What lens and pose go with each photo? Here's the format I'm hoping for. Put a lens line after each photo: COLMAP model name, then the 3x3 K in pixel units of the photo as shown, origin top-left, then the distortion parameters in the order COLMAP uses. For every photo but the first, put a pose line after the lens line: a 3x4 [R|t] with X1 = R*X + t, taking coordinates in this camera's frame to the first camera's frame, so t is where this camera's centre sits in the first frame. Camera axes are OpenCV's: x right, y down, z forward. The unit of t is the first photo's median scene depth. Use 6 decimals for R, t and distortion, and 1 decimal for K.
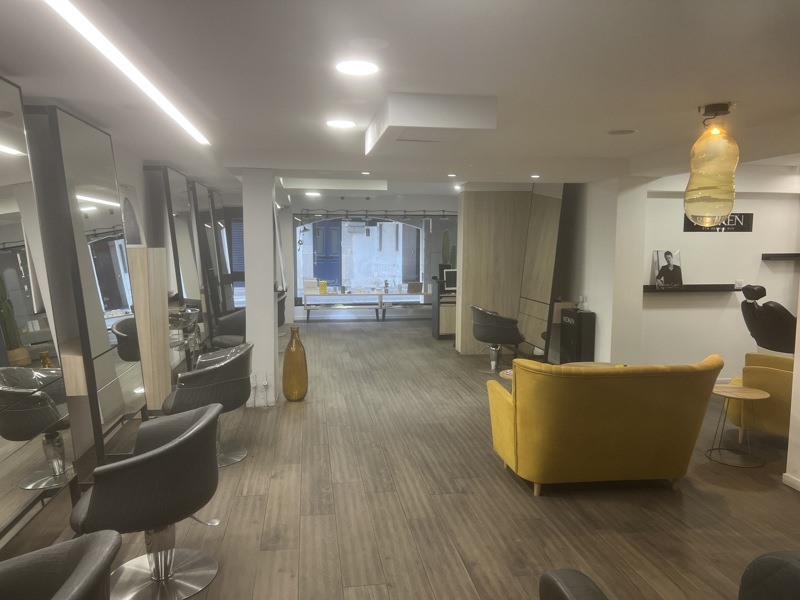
lens RADIAL K [[602.8, 0, 397.7], [0, 602.8, 304.0], [0, 0, 1]] dist [0.072322, -0.081560]
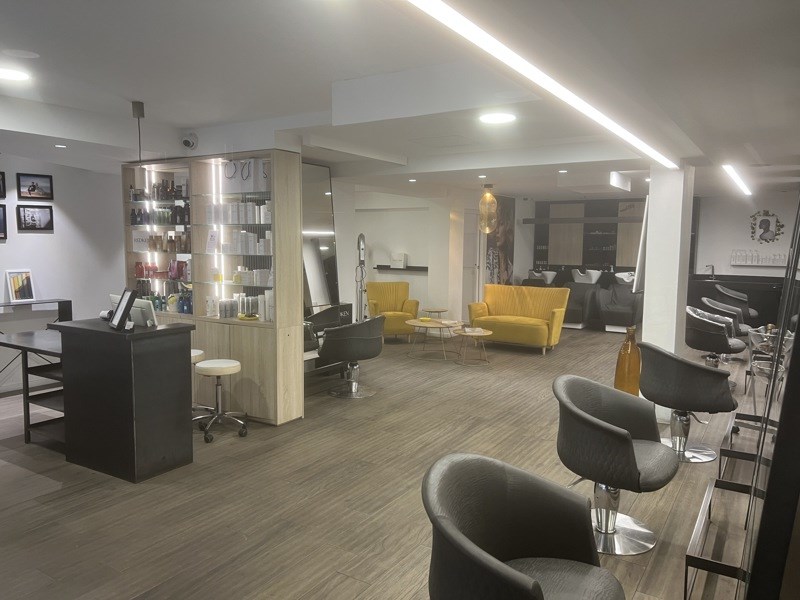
lens RADIAL K [[608.6, 0, 400.0], [0, 608.6, 300.0], [0, 0, 1]] dist [0.130928, -0.236361]
pose [[-0.756545, -0.074514, 0.649682, -0.615249], [0.055270, 0.982646, 0.177063, -0.231246], [-0.651602, 0.169864, -0.739298, 2.257828]]
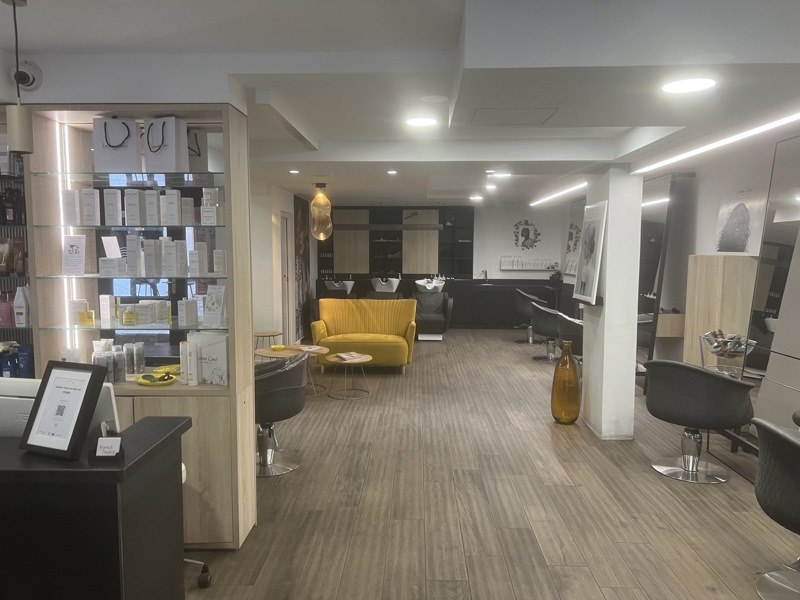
lens RADIAL K [[602.8, 0, 397.7], [0, 602.8, 304.0], [0, 0, 1]] dist [0.072322, -0.081560]
pose [[-0.984051, -0.023362, 0.176348, -0.092267], [0.011294, 0.981134, 0.192997, -0.225935], [-0.177529, 0.191911, -0.965222, 2.203874]]
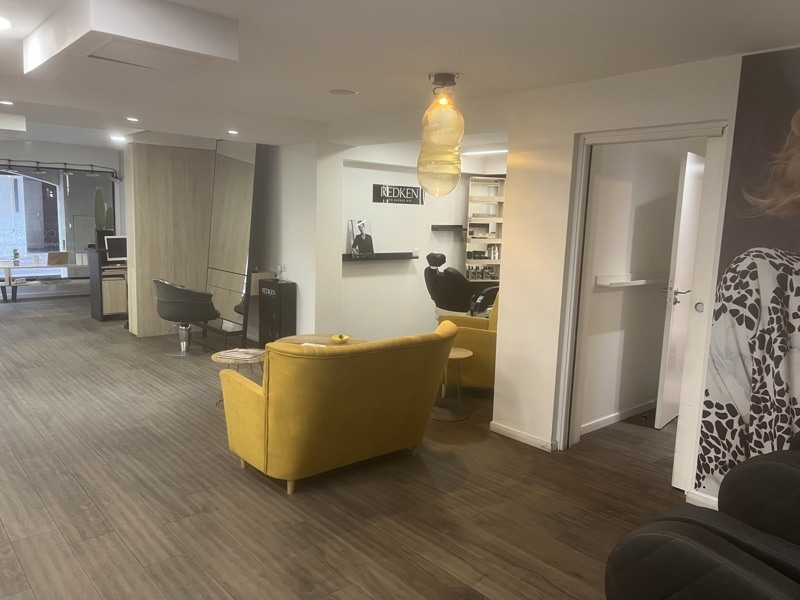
lens RADIAL K [[602.8, 0, 397.7], [0, 602.8, 304.0], [0, 0, 1]] dist [0.072322, -0.081560]
pose [[0.841280, -0.055104, 0.537783, -0.074833], [0.026745, 0.997816, 0.060404, -0.007721], [-0.539937, -0.036434, 0.840916, 0.133917]]
